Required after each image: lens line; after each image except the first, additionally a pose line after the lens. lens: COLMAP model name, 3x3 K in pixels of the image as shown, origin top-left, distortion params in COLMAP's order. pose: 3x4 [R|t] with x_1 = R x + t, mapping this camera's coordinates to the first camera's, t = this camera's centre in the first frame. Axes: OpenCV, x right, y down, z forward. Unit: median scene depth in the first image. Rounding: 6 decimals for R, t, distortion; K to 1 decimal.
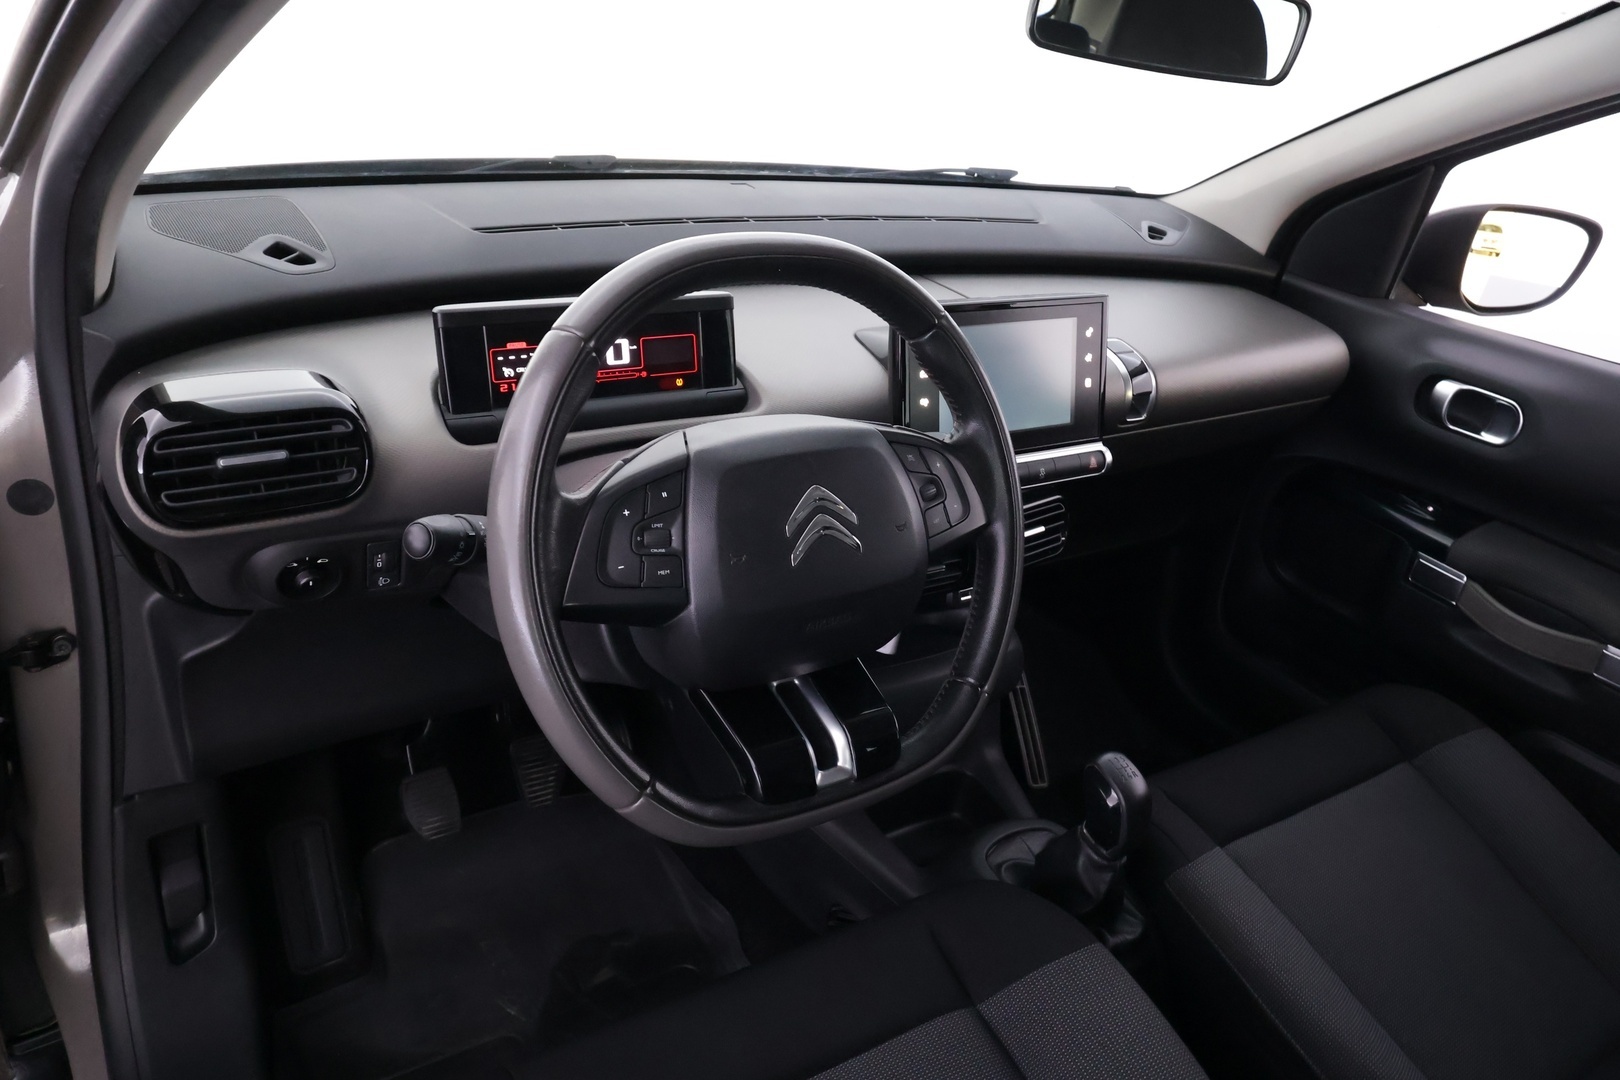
lens RADIAL K [[1165.7, 0, 810.0], [0, 1165.7, 540.0], [0, 0, 1]] dist [0.001517, -0.000176]
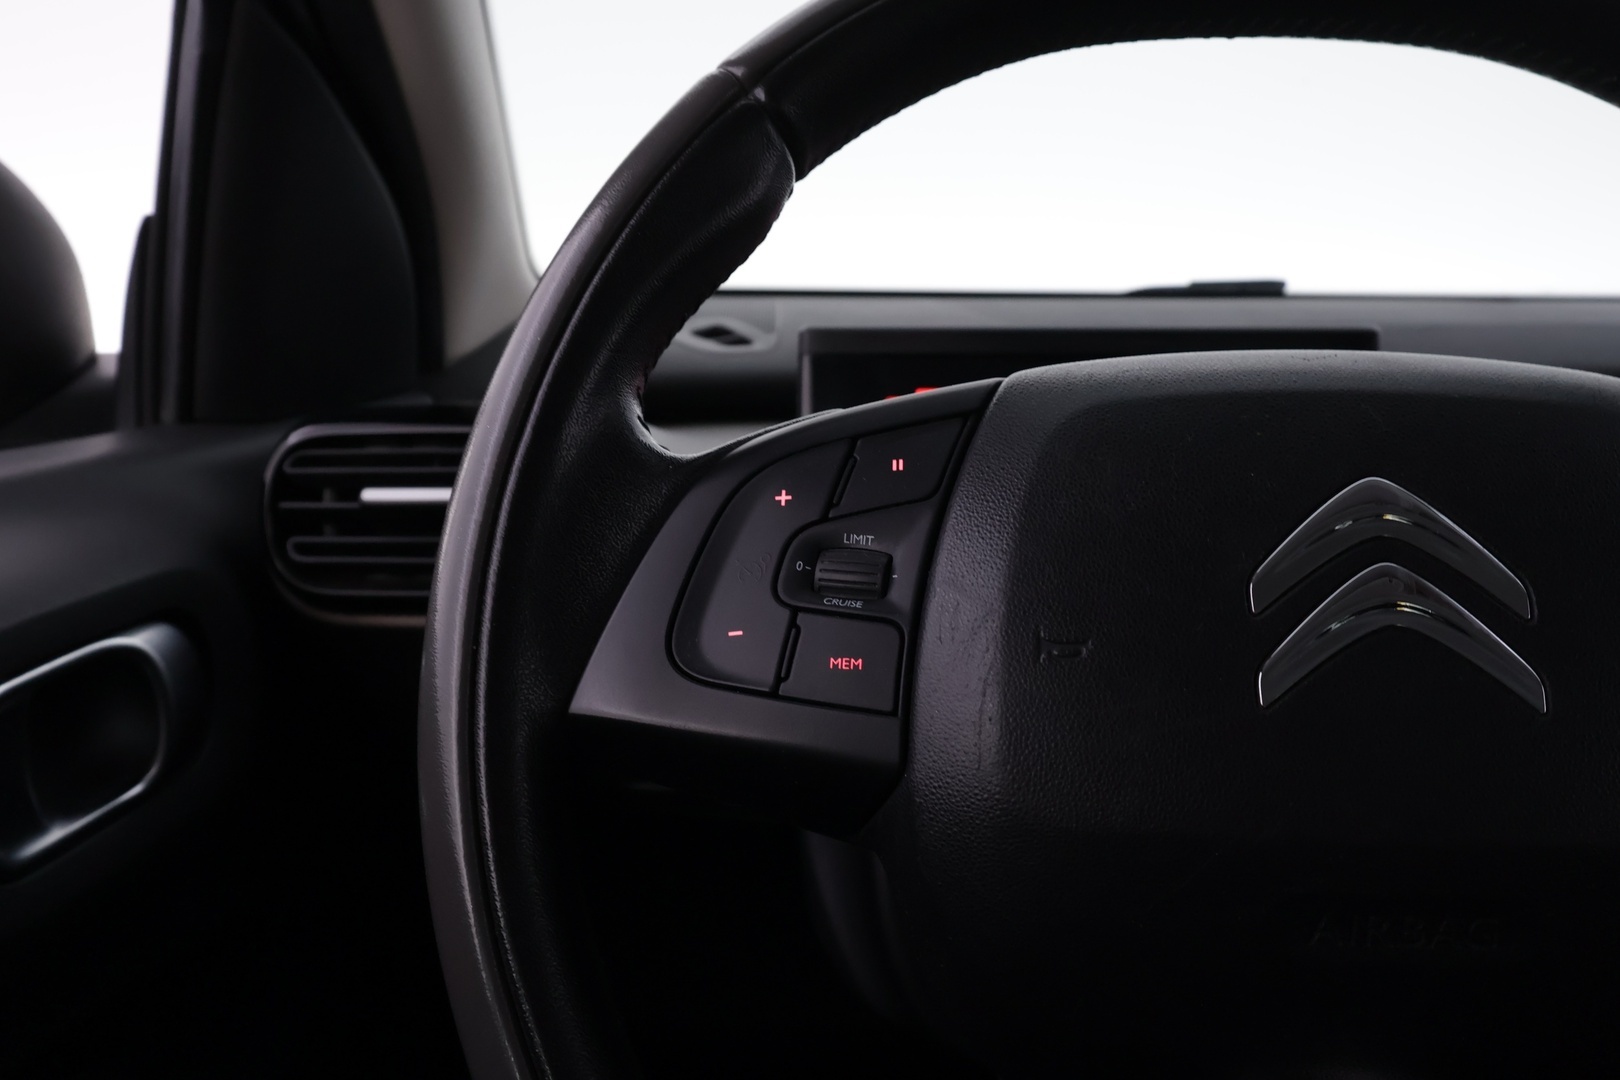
lens RADIAL K [[1303.3, 0, 810.0], [0, 1303.3, 540.0], [0, 0, 1]] dist [0.035257, 0.005678]
pose [[0.838372, 0.019547, -0.544747, 0.049144], [-0.163991, 0.962104, -0.217862, 0.049814], [0.519845, 0.271983, 0.809807, 0.418307]]
